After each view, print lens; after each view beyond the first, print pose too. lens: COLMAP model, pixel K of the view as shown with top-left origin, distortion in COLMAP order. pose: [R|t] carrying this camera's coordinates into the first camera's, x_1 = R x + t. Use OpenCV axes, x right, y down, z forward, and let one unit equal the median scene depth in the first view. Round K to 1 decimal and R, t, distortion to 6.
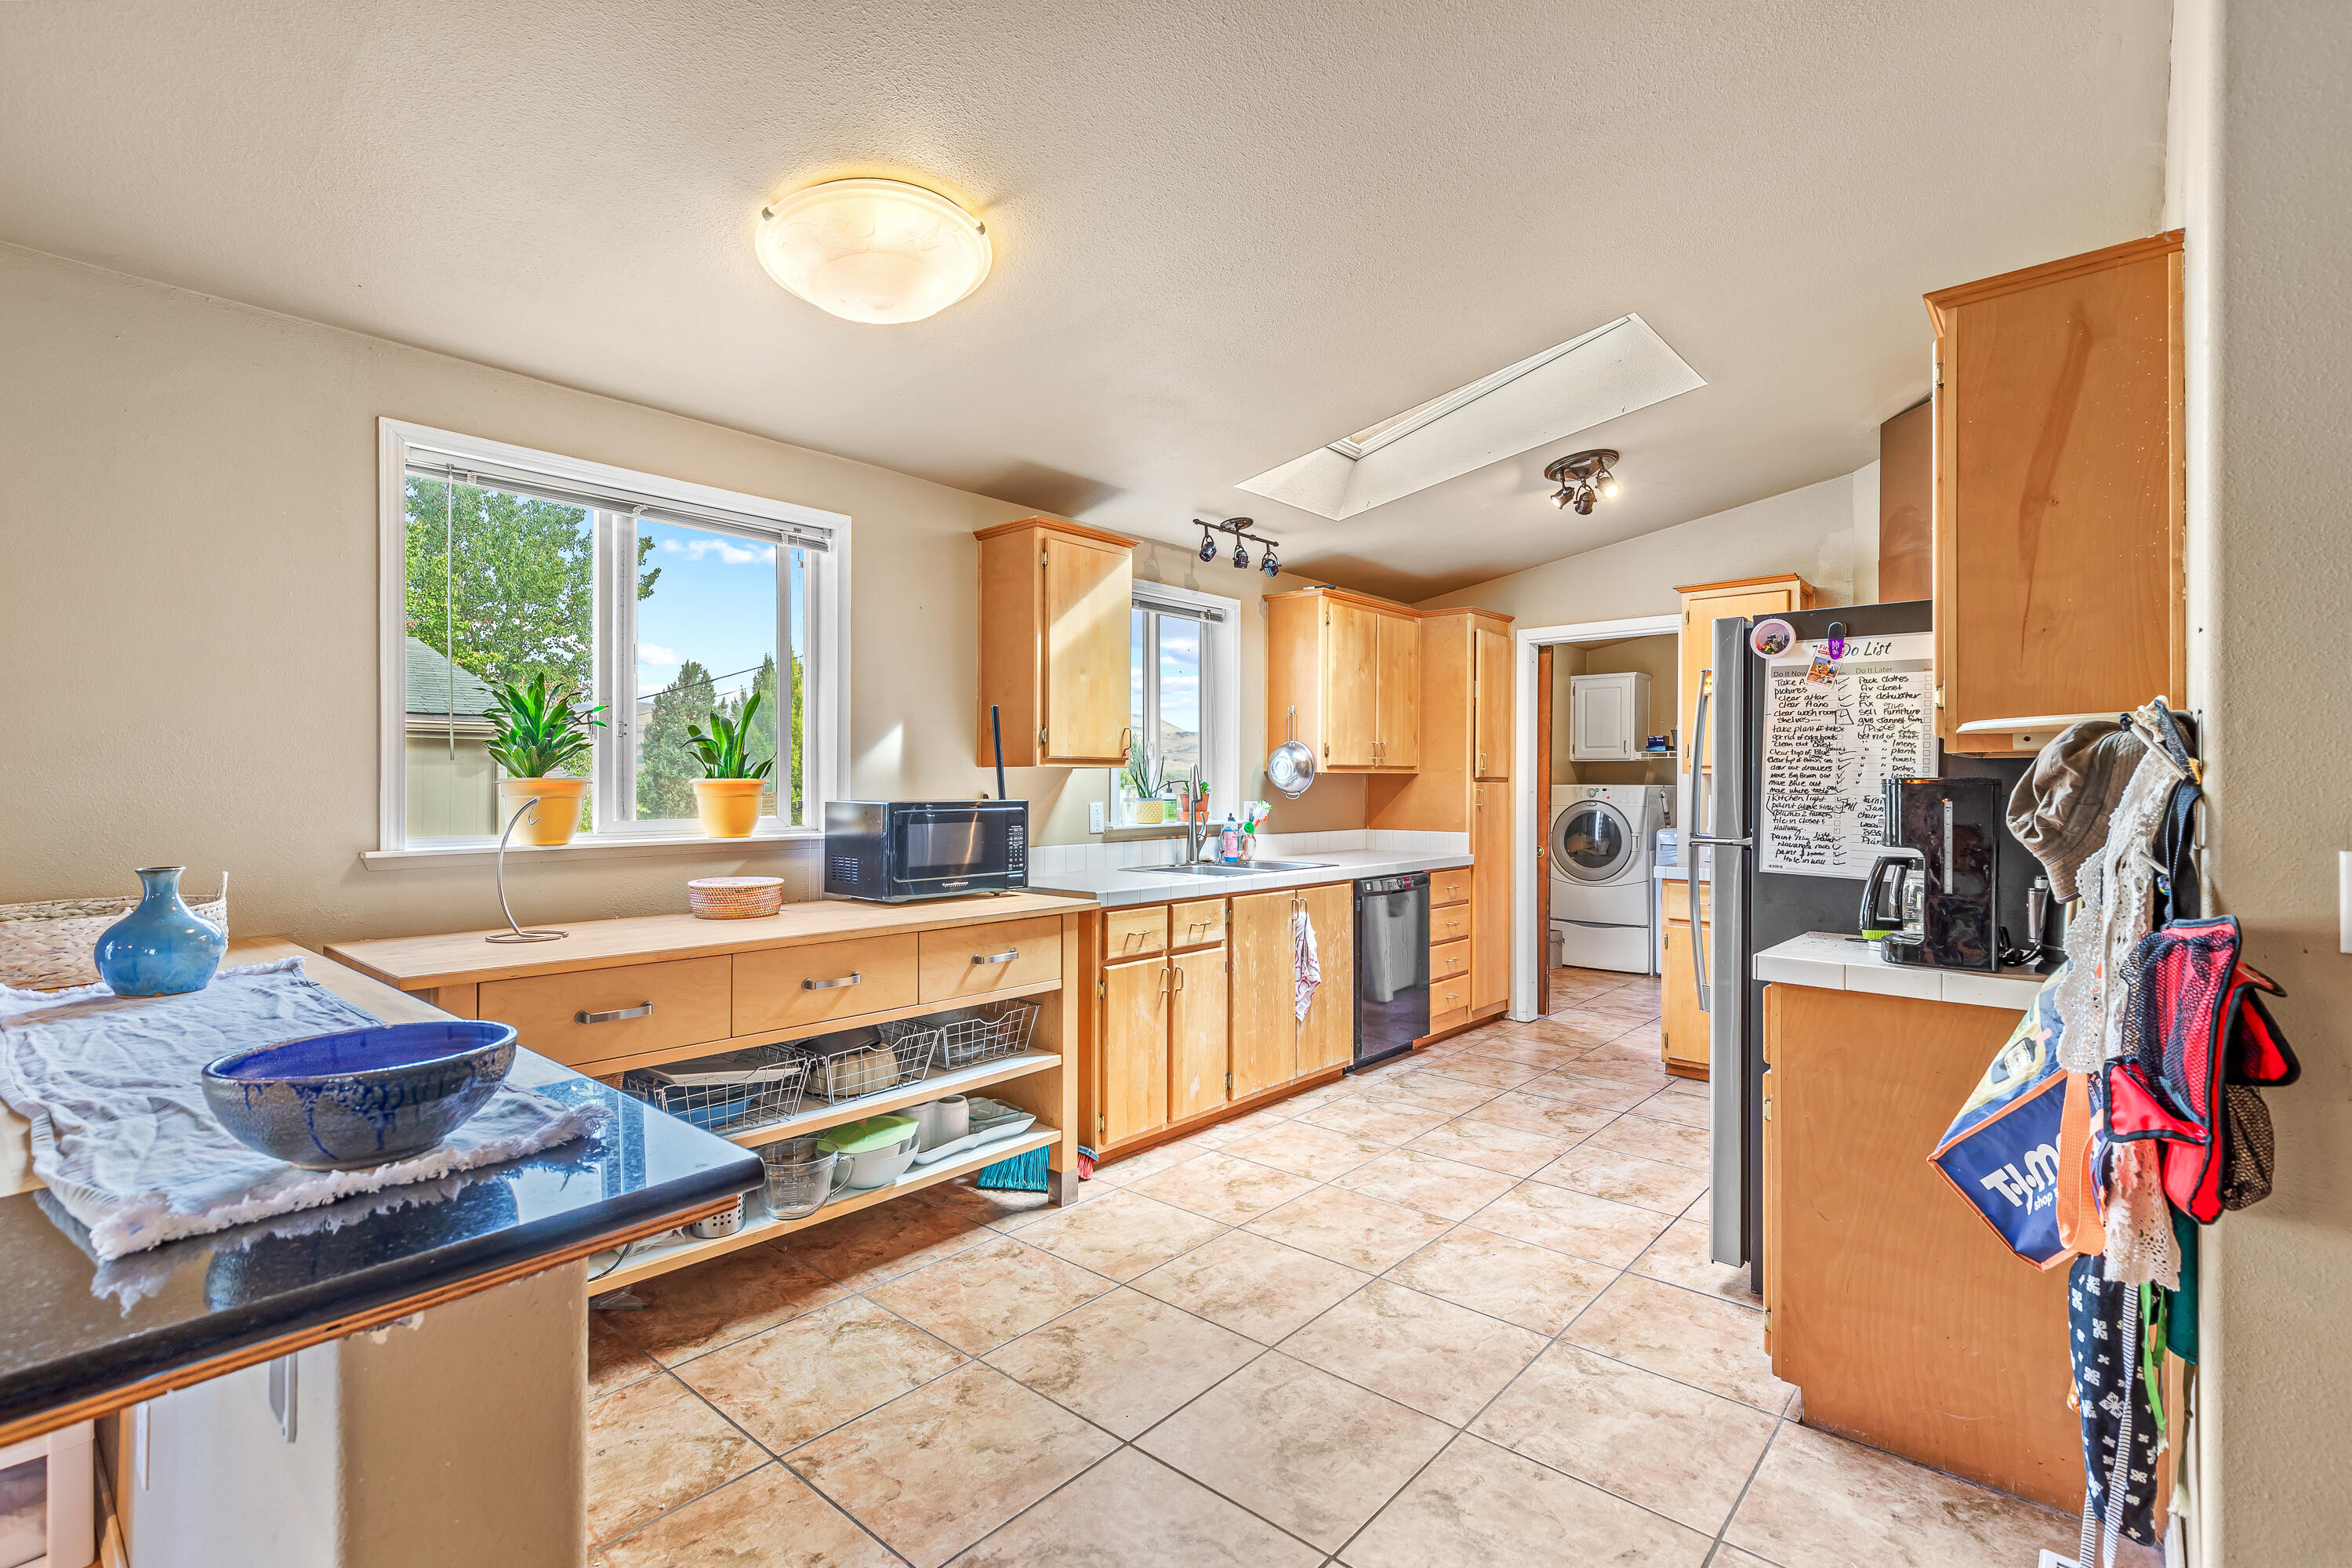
lens RADIAL K [[1093.7, 0, 1189.3], [0, 1093.7, 777.0], [0, 0, 1]] dist [0.008636, 0.000412]
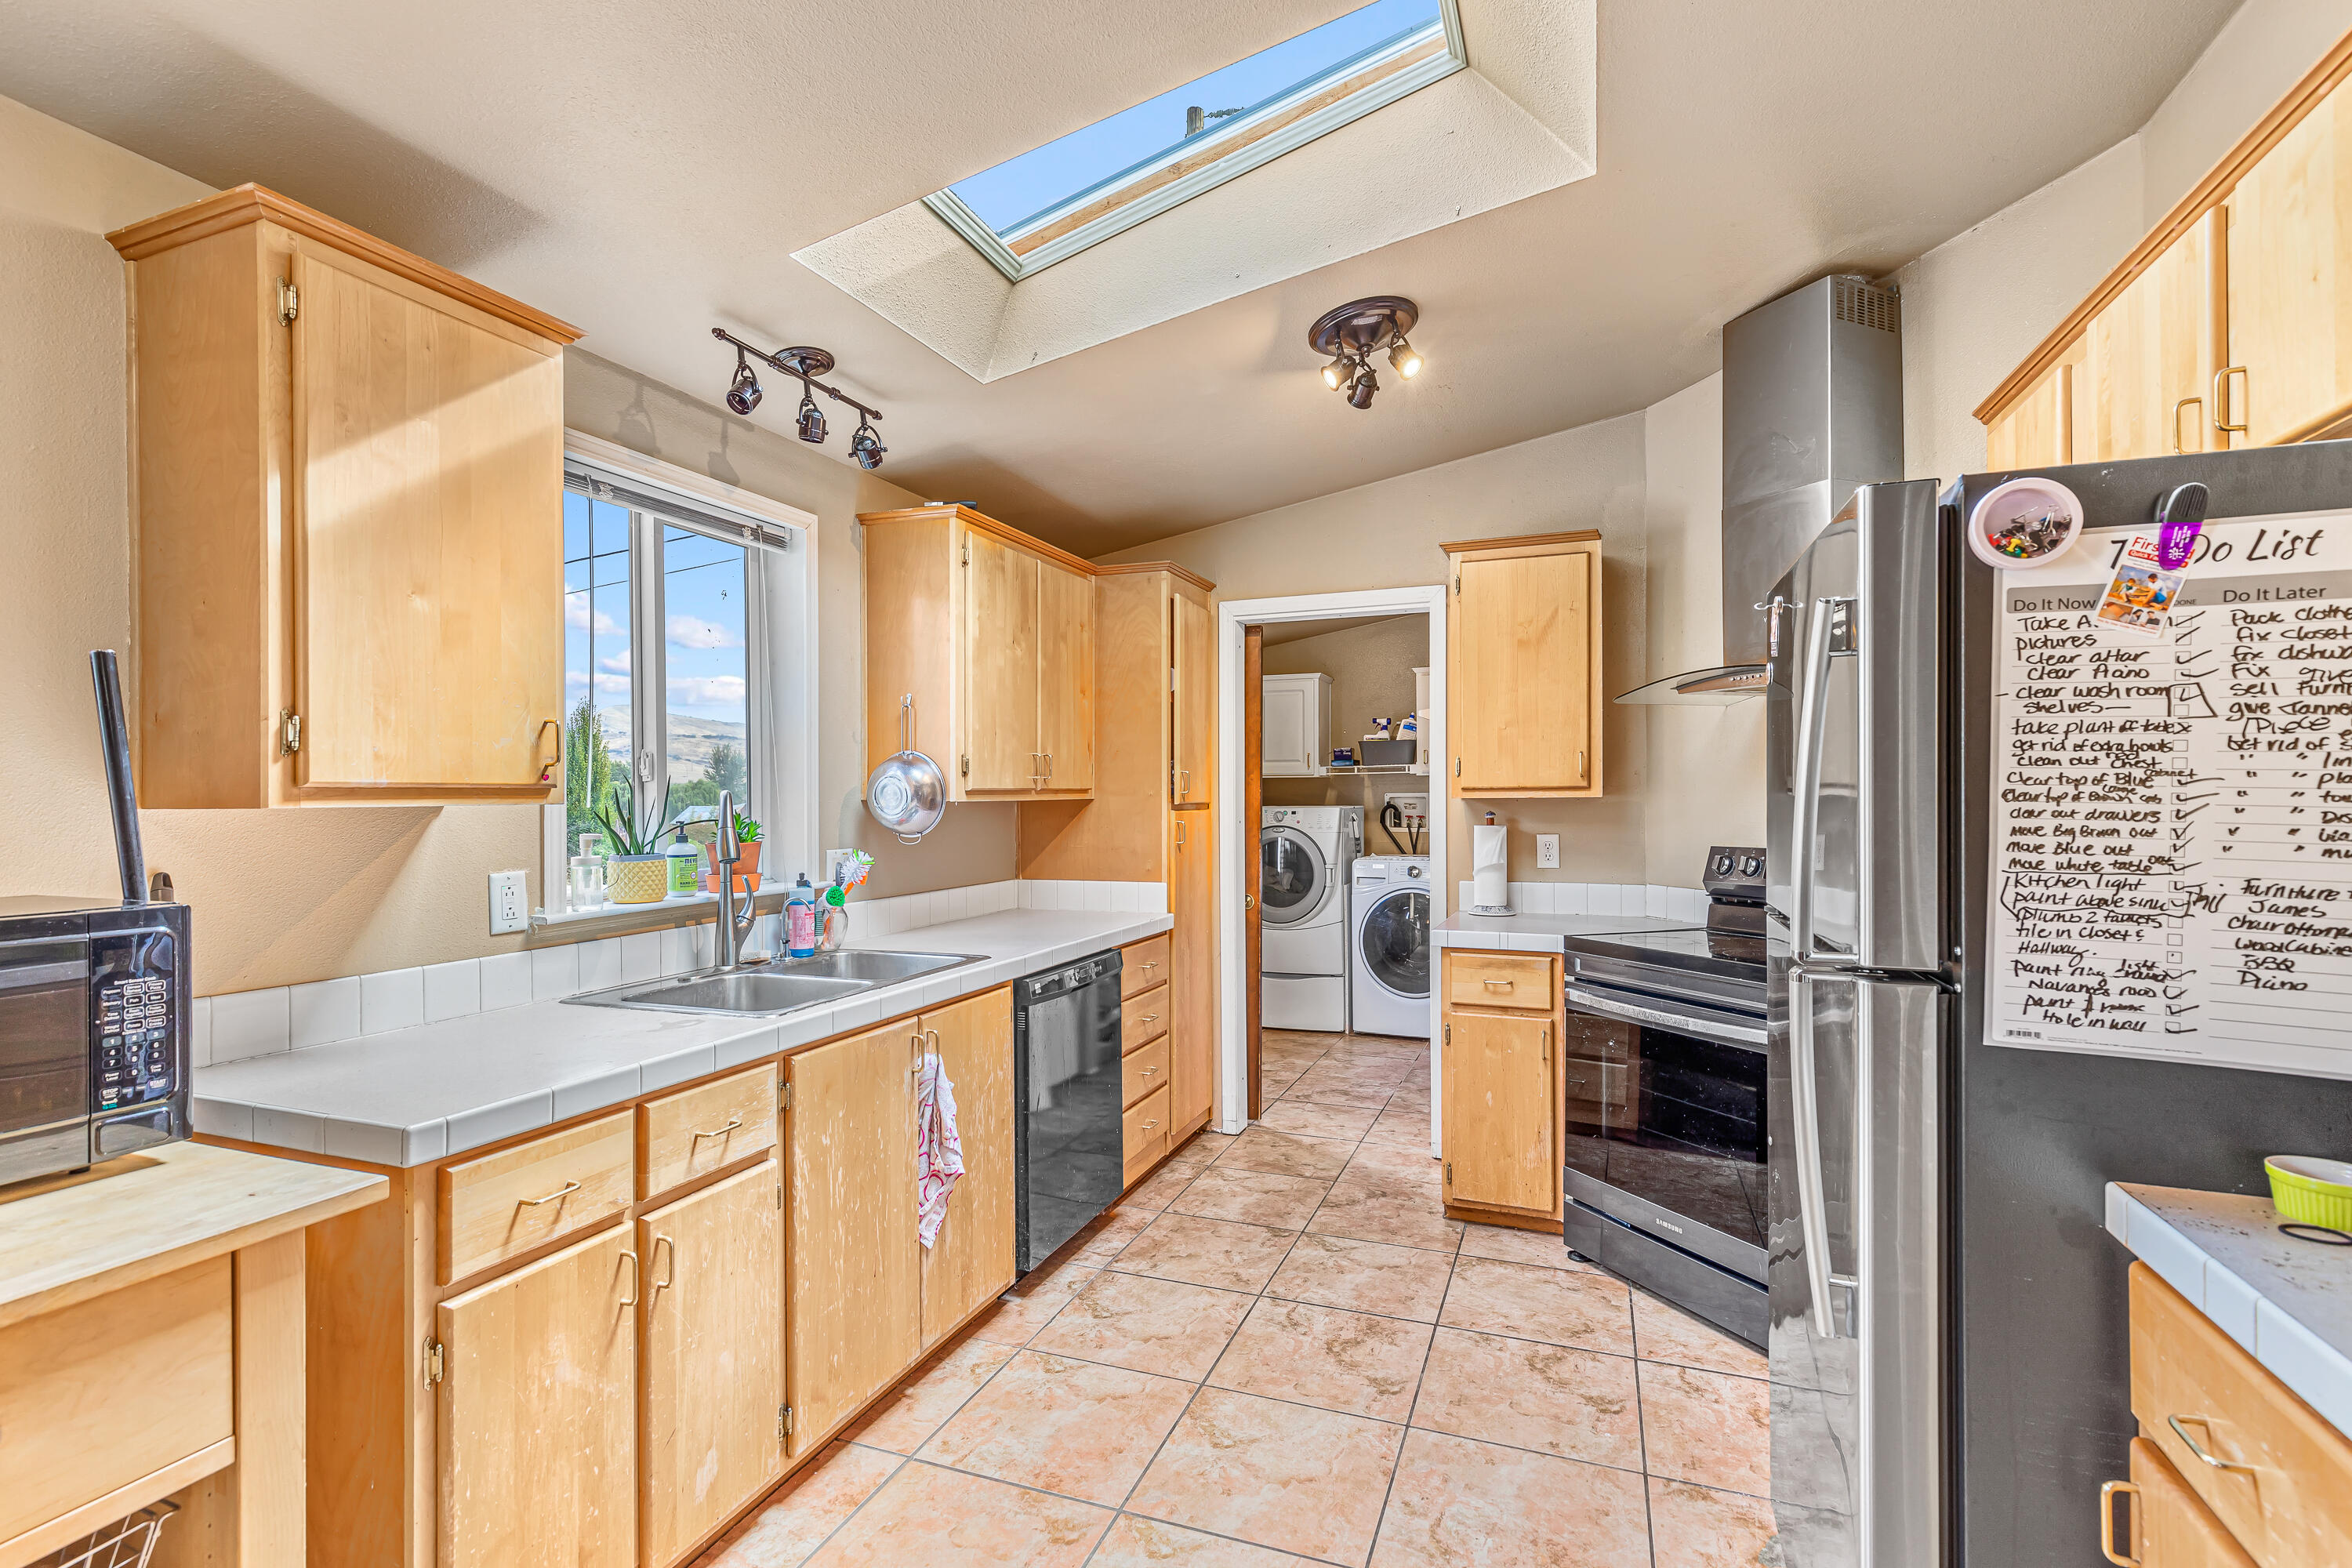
lens RADIAL K [[1093.7, 0, 1191.7], [0, 1093.7, 790.9], [0, 0, 1]] dist [0.008636, 0.000412]
pose [[0.938572, -0.006855, 0.345014, 0.035414], [0.006211, 0.999976, 0.002972, -0.012790], [-0.345026, -0.000646, 0.938593, 0.416906]]
